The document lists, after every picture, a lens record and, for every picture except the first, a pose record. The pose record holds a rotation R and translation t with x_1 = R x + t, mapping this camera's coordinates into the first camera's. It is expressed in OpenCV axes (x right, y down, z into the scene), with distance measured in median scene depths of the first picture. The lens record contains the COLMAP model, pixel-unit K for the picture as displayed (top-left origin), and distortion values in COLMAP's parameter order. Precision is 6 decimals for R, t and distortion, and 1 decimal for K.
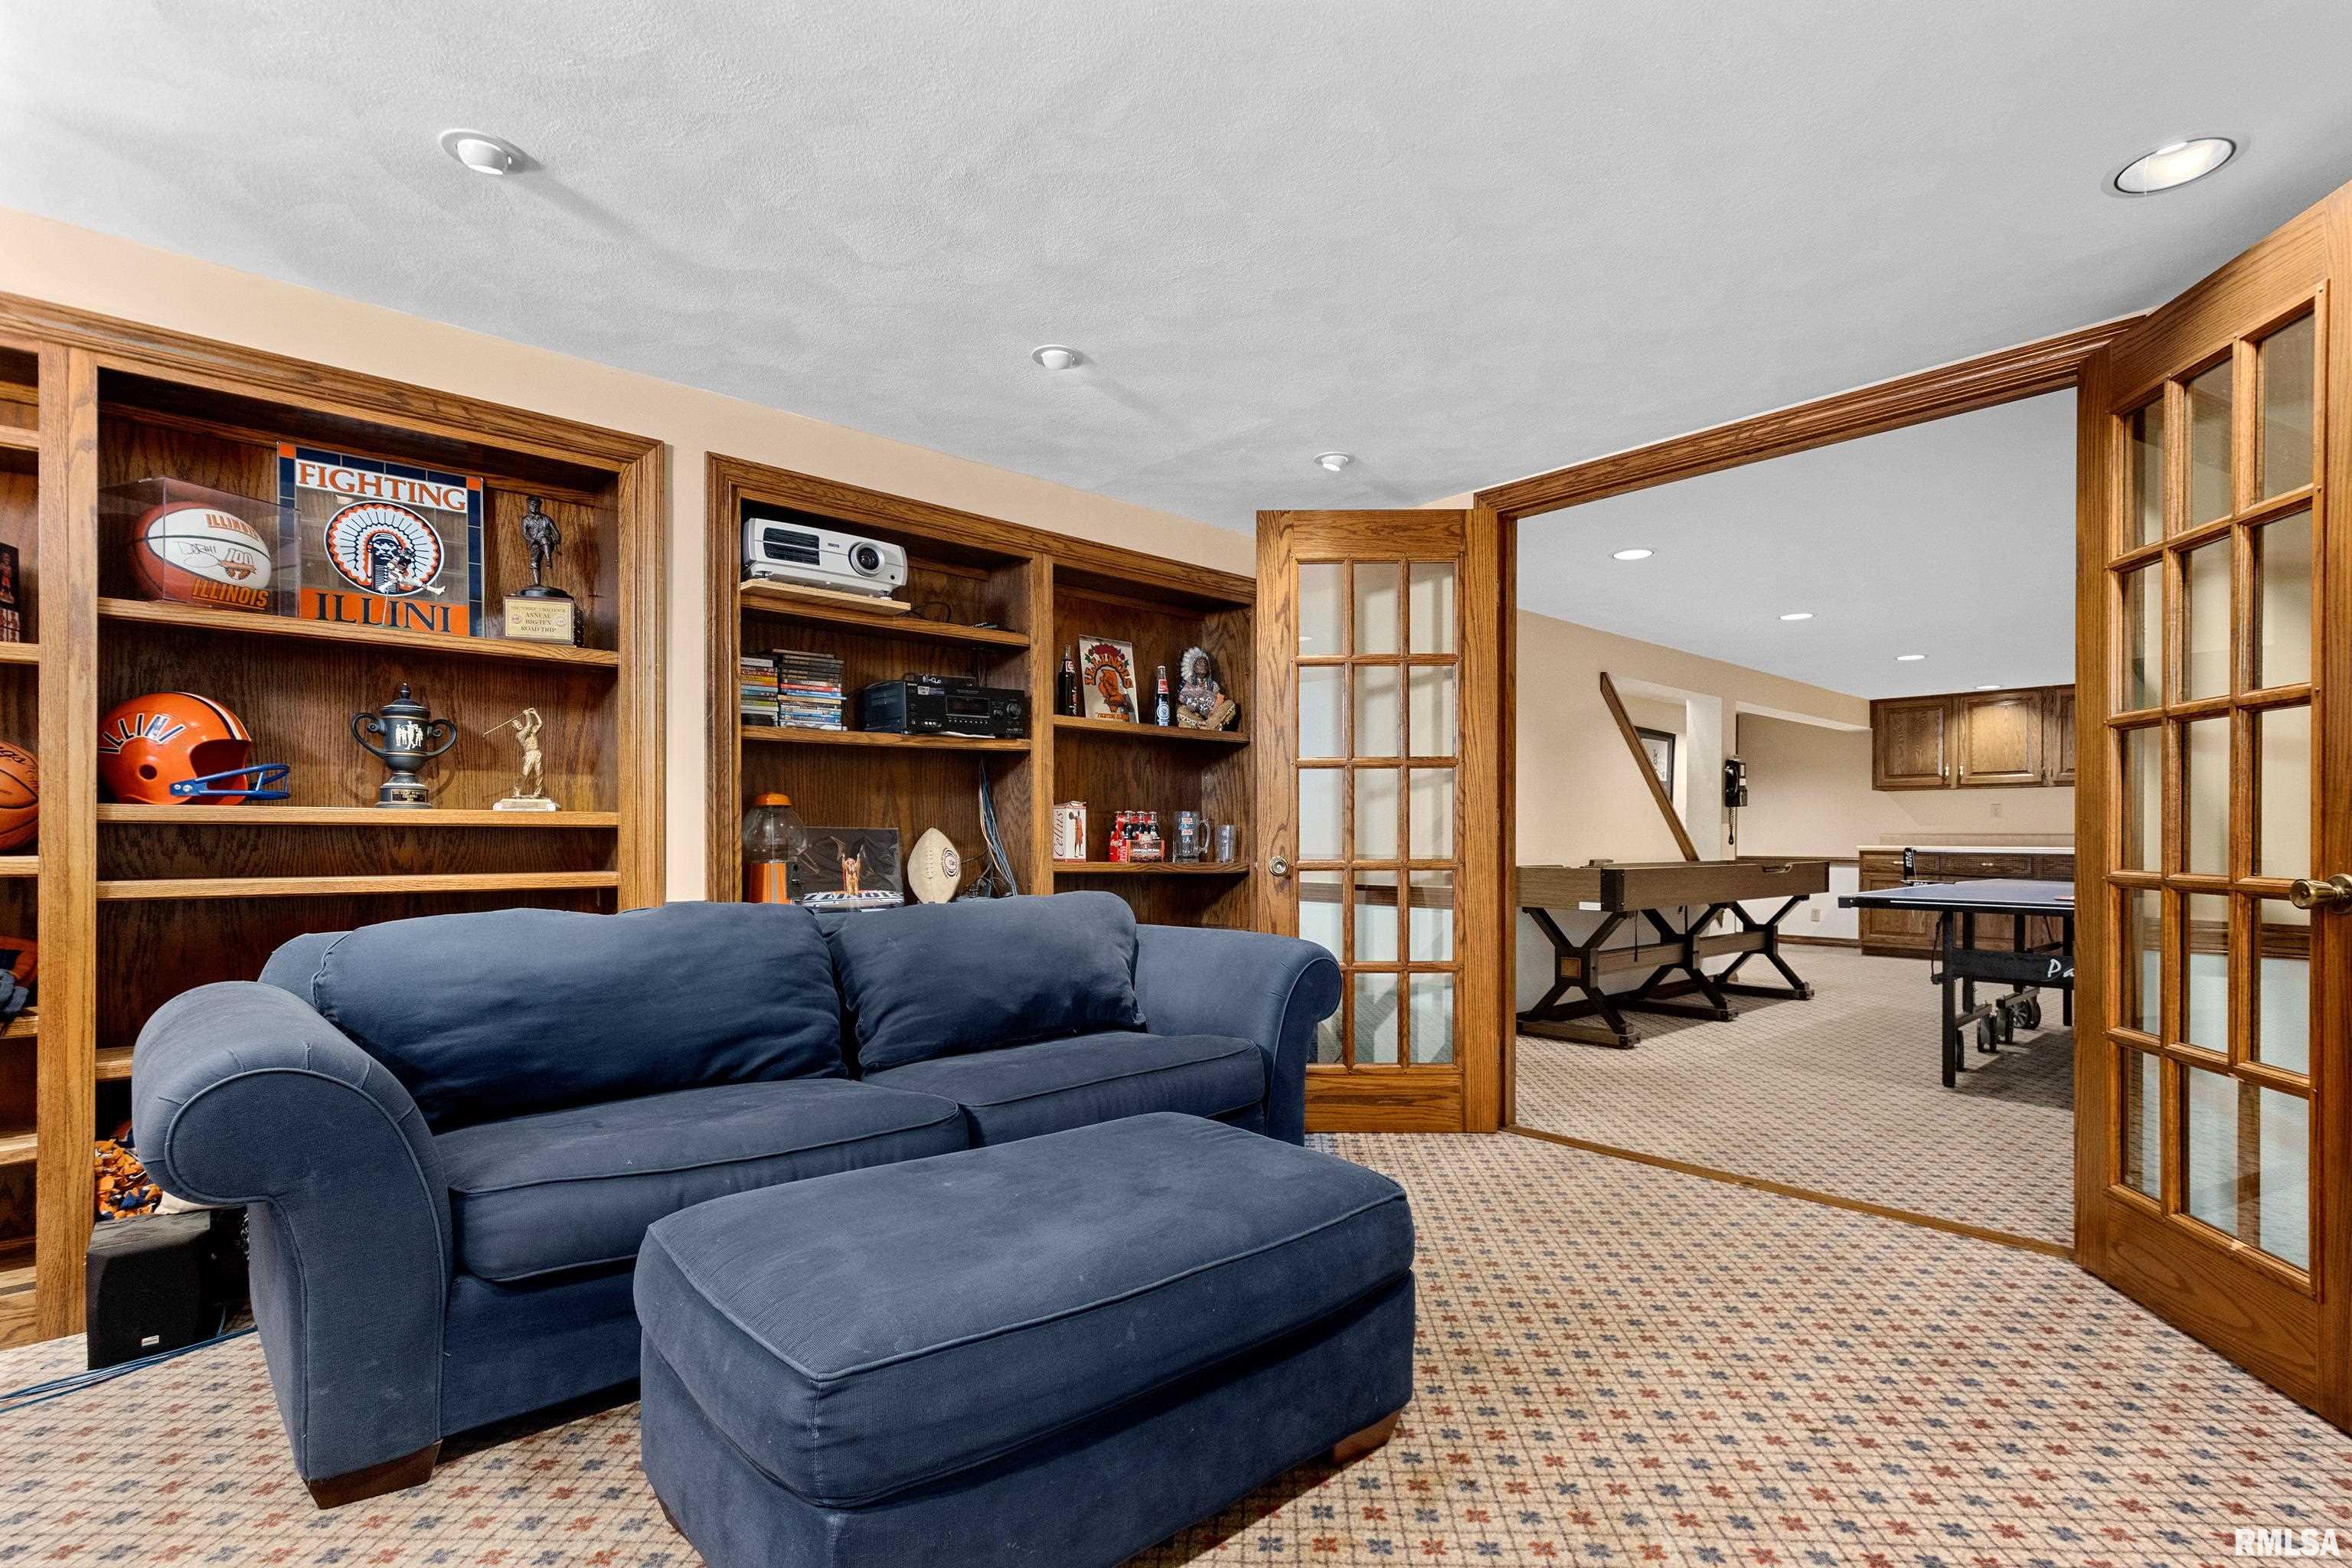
lens RADIAL K [[1115.8, 0, 1195.9], [0, 1115.8, 835.7], [0, 0, 1]] dist [-0.004086, -0.000190]
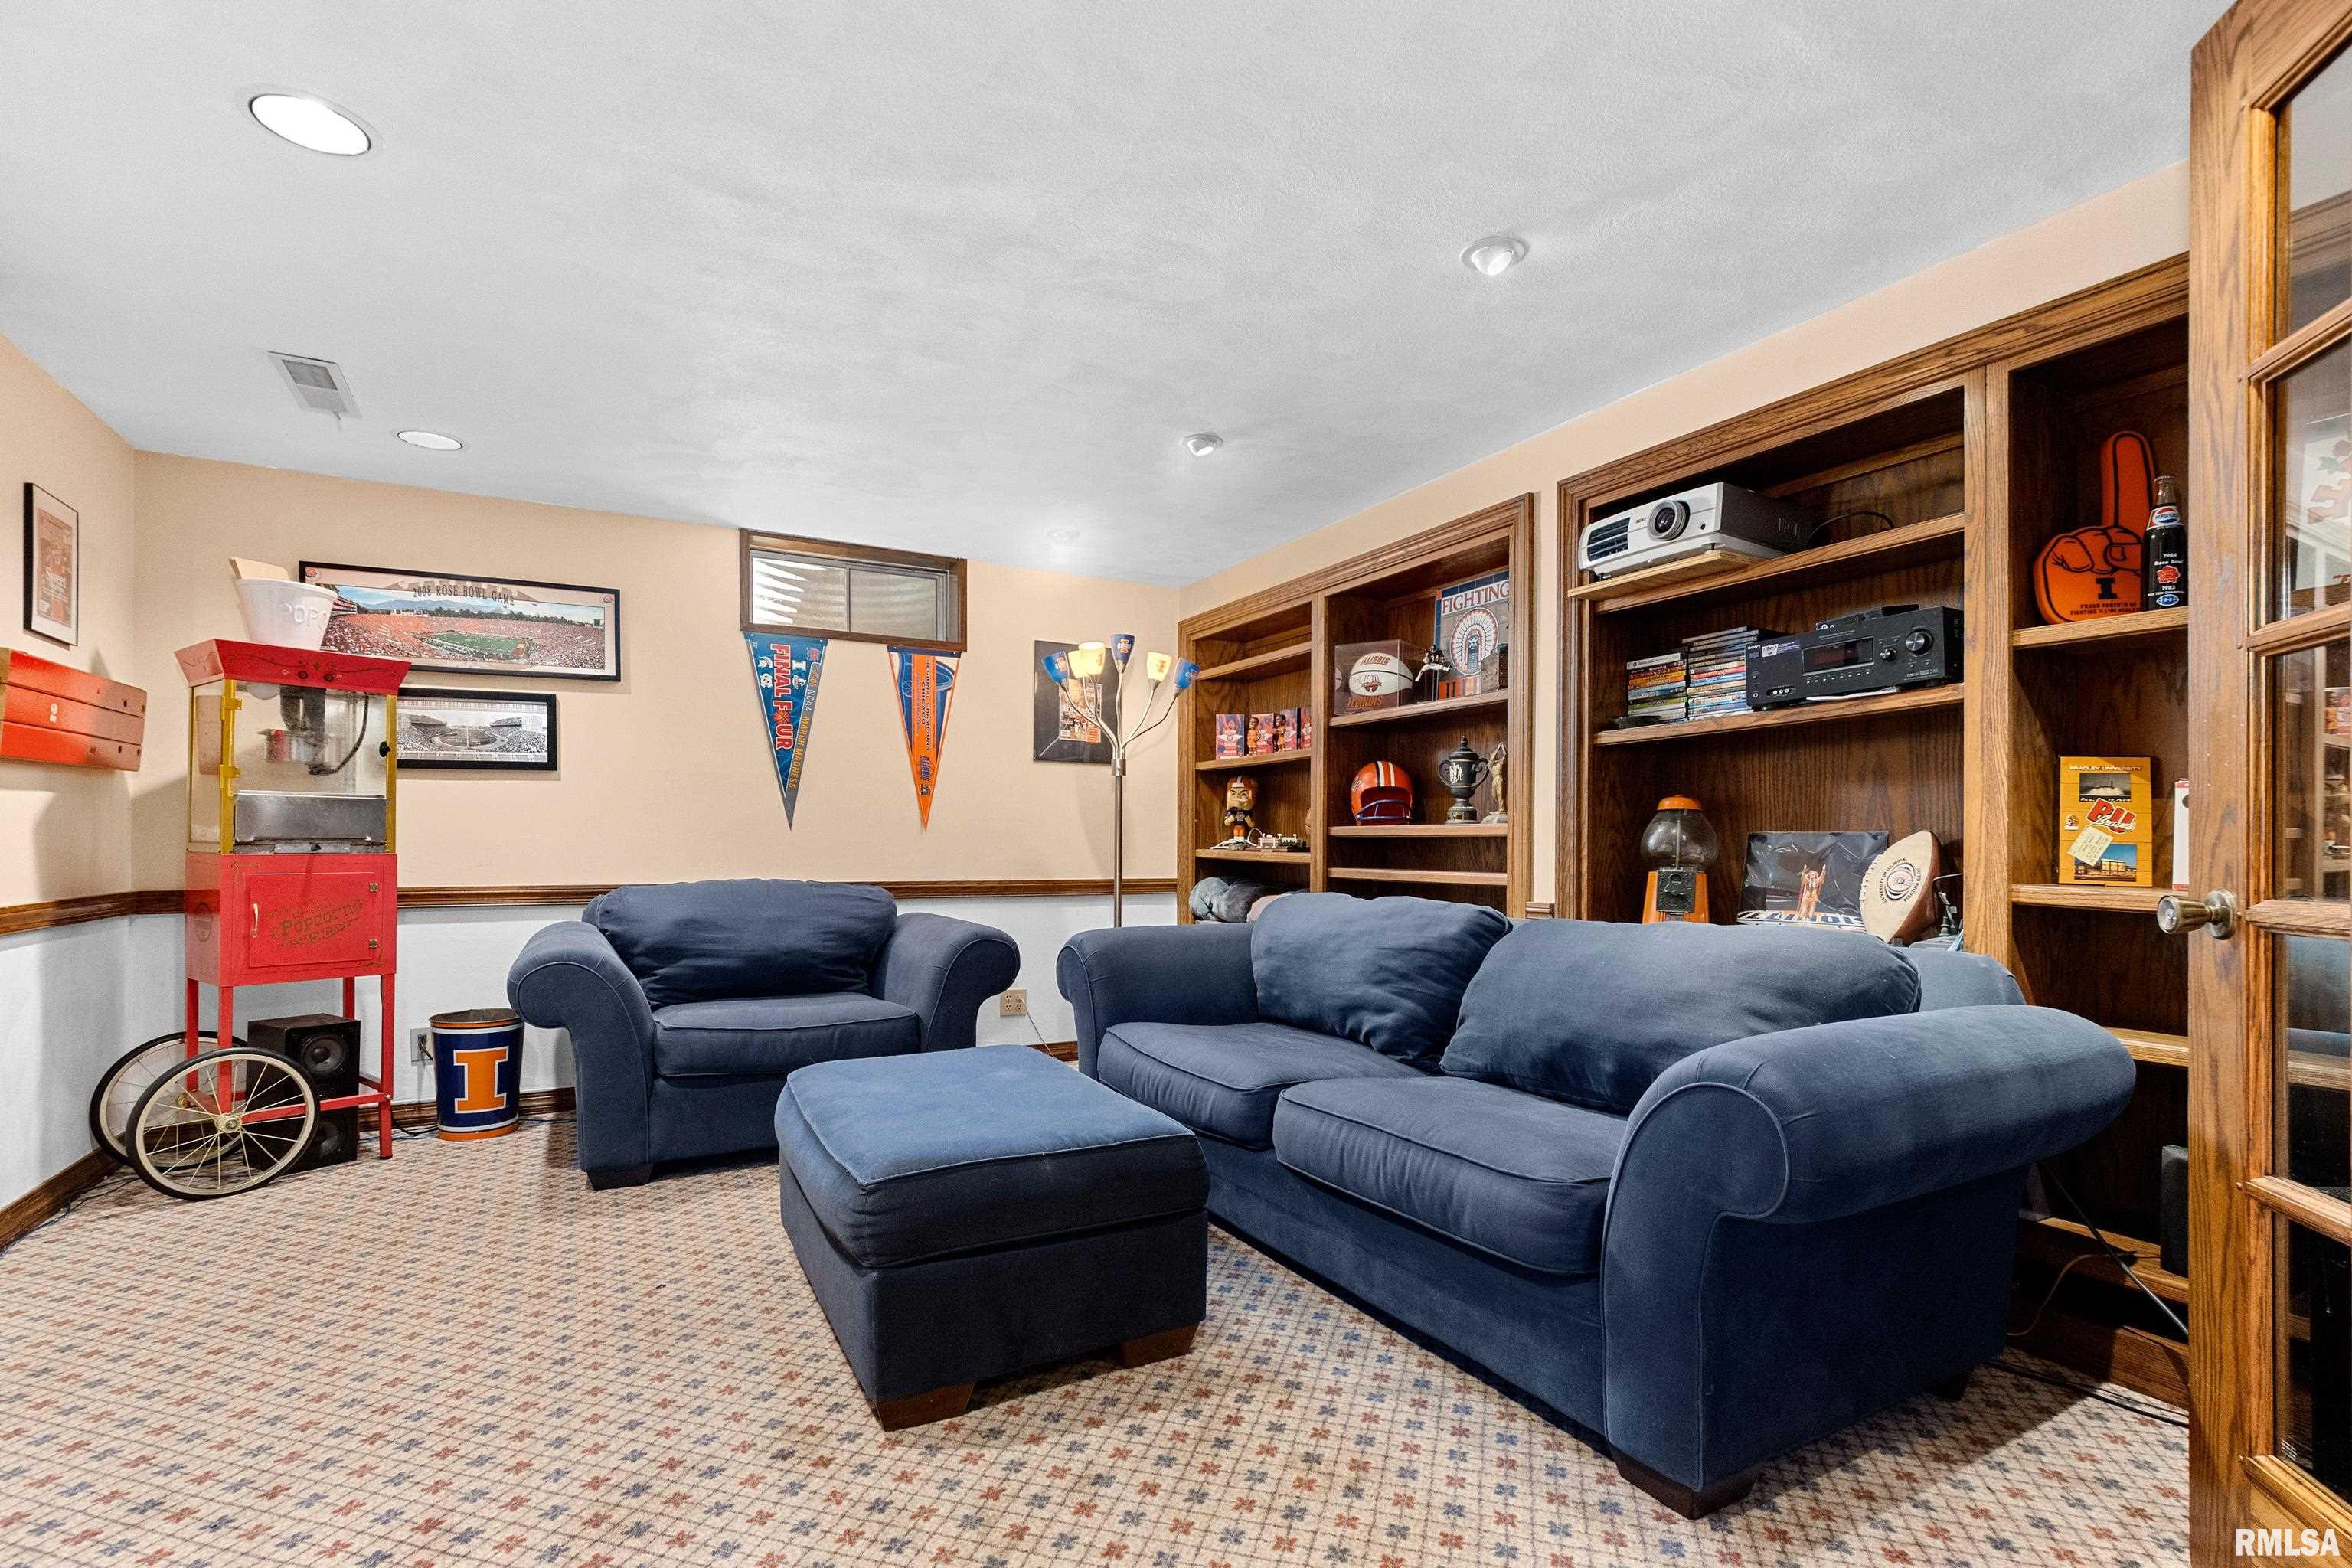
lens RADIAL K [[1115.8, 0, 1234.0], [0, 1115.8, 843.2], [0, 0, 1]] dist [-0.004086, -0.000190]
pose [[-0.221733, -0.002654, -0.975104, 0.647337], [0.000692, 0.999996, -0.002879, 0.003513], [0.975107, -0.001313, -0.221731, 0.905187]]
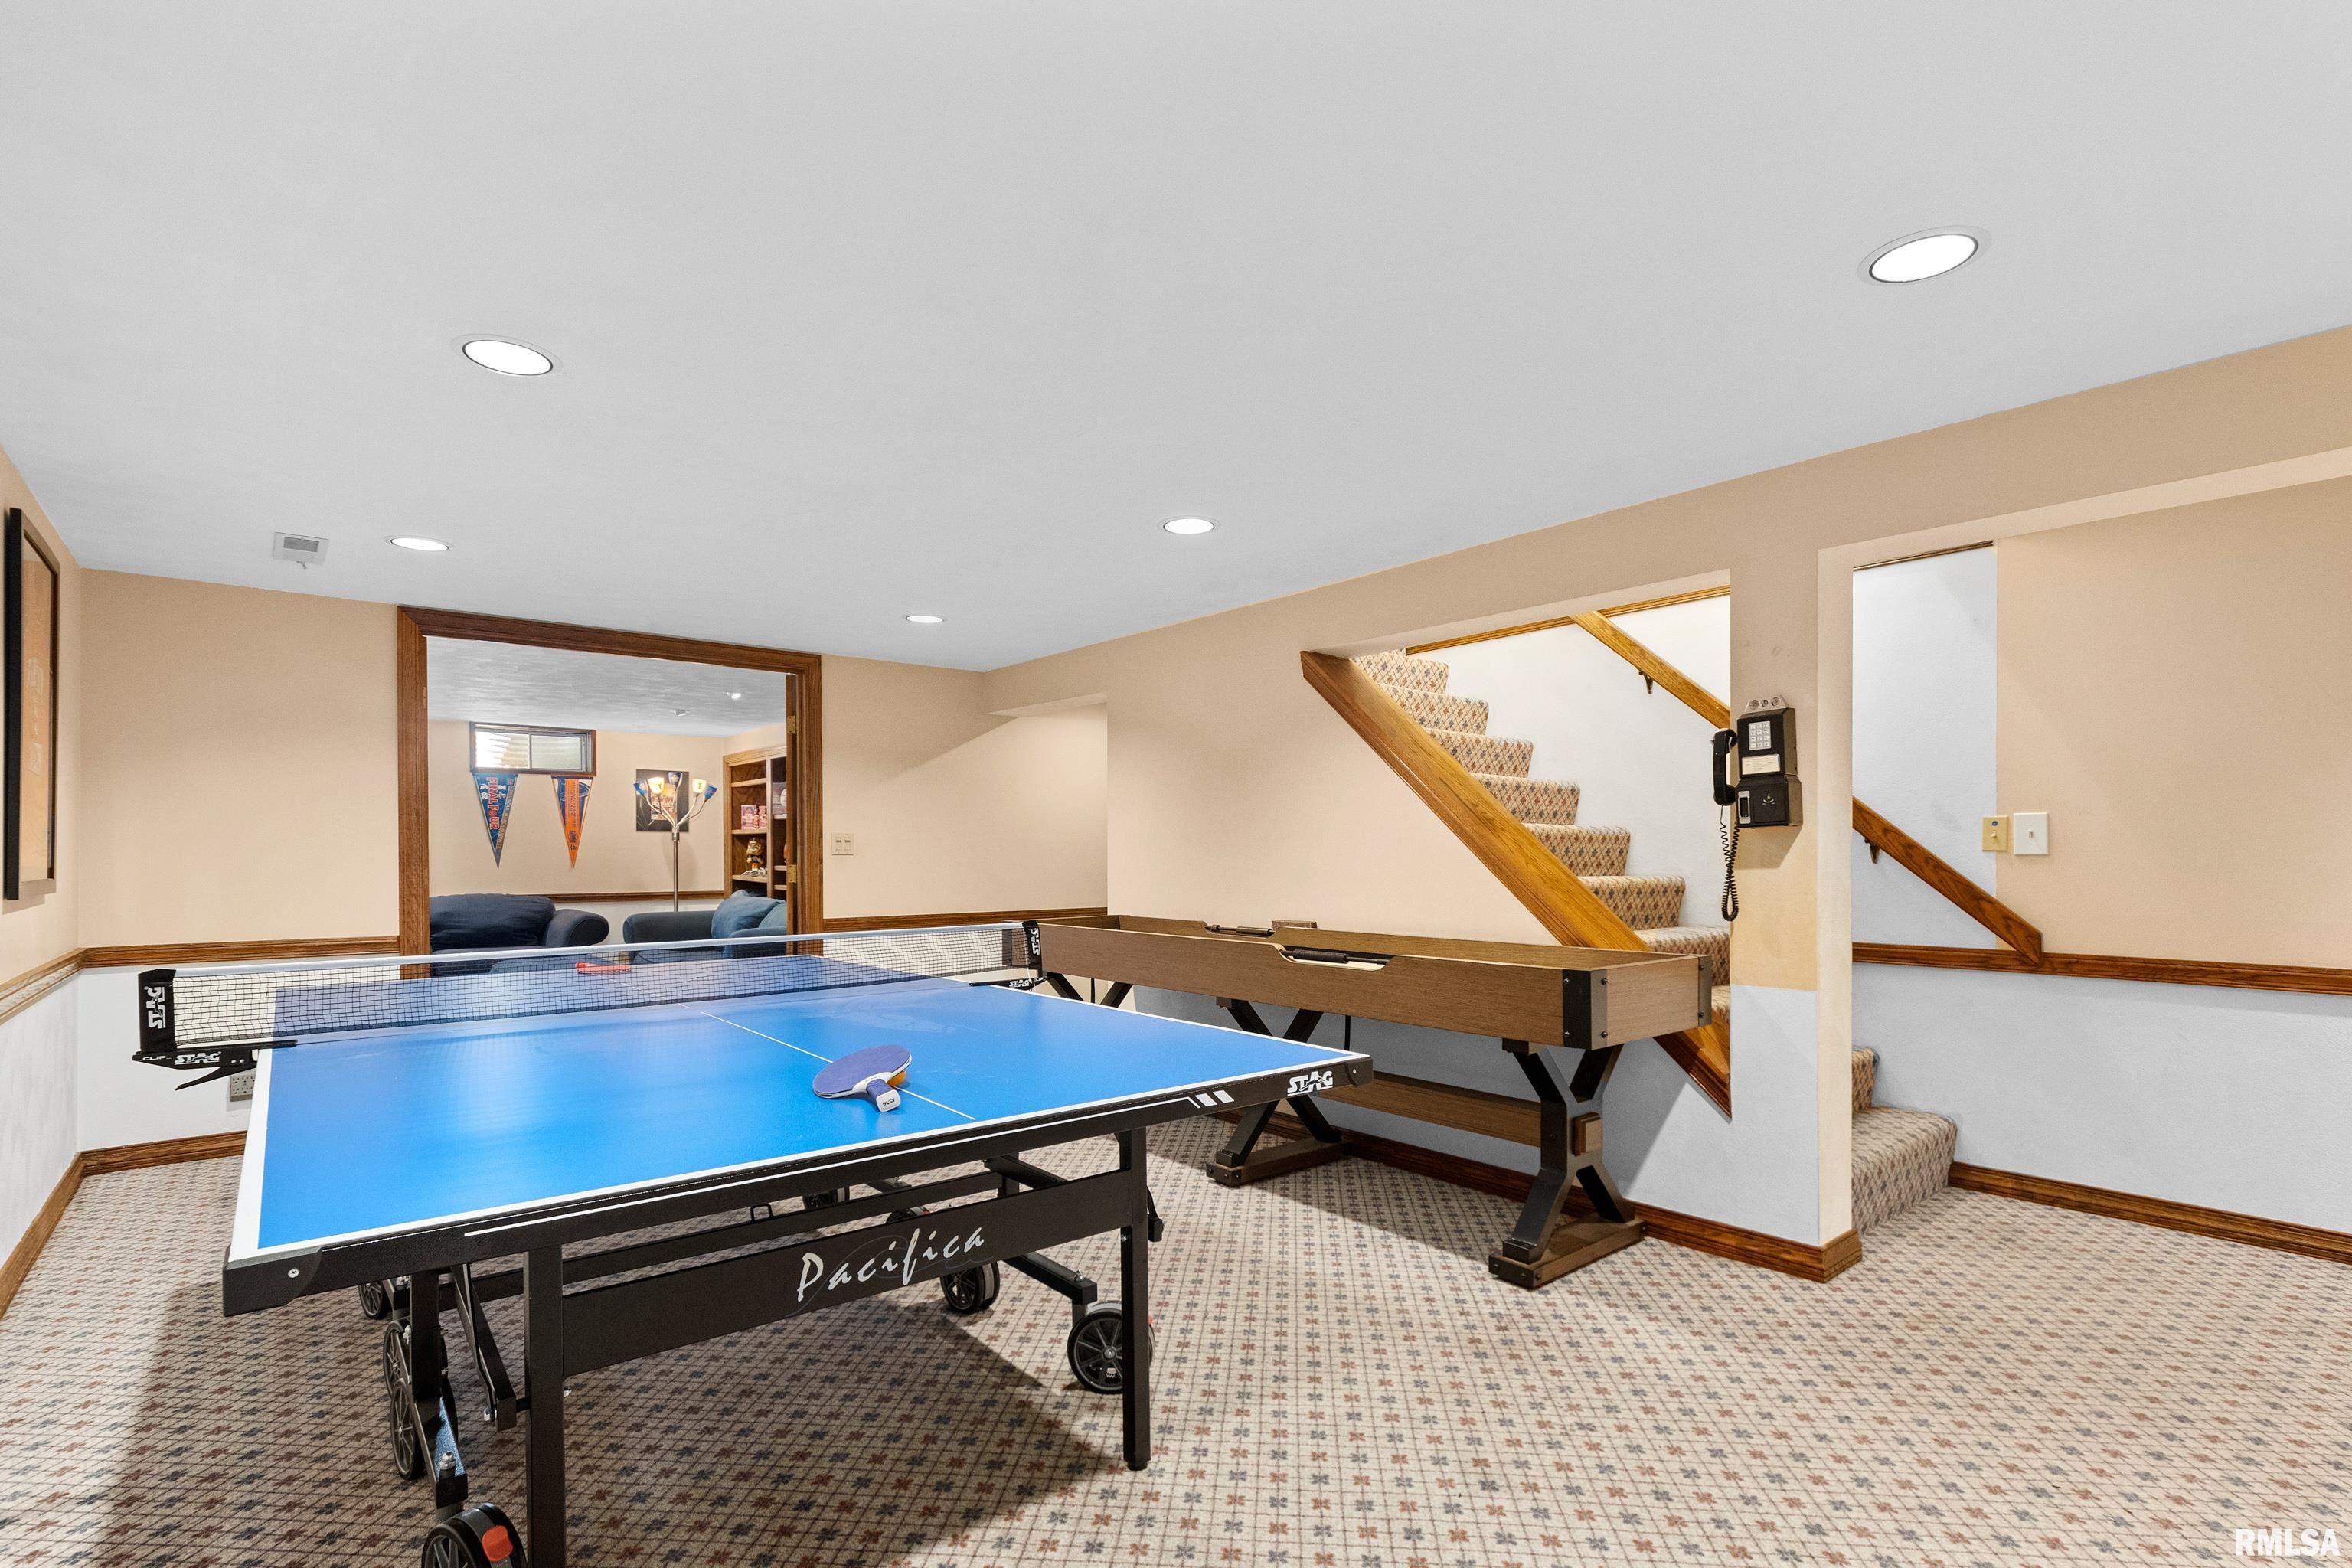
lens RADIAL K [[1115.8, 0, 1242.6], [0, 1115.8, 845.0], [0, 0, 1]] dist [-0.004086, -0.000190]
pose [[-0.022130, -0.007344, -0.999728, 2.265063], [0.005541, 0.999957, -0.007469, -0.048754], [0.999740, -0.005705, -0.022088, 2.058067]]
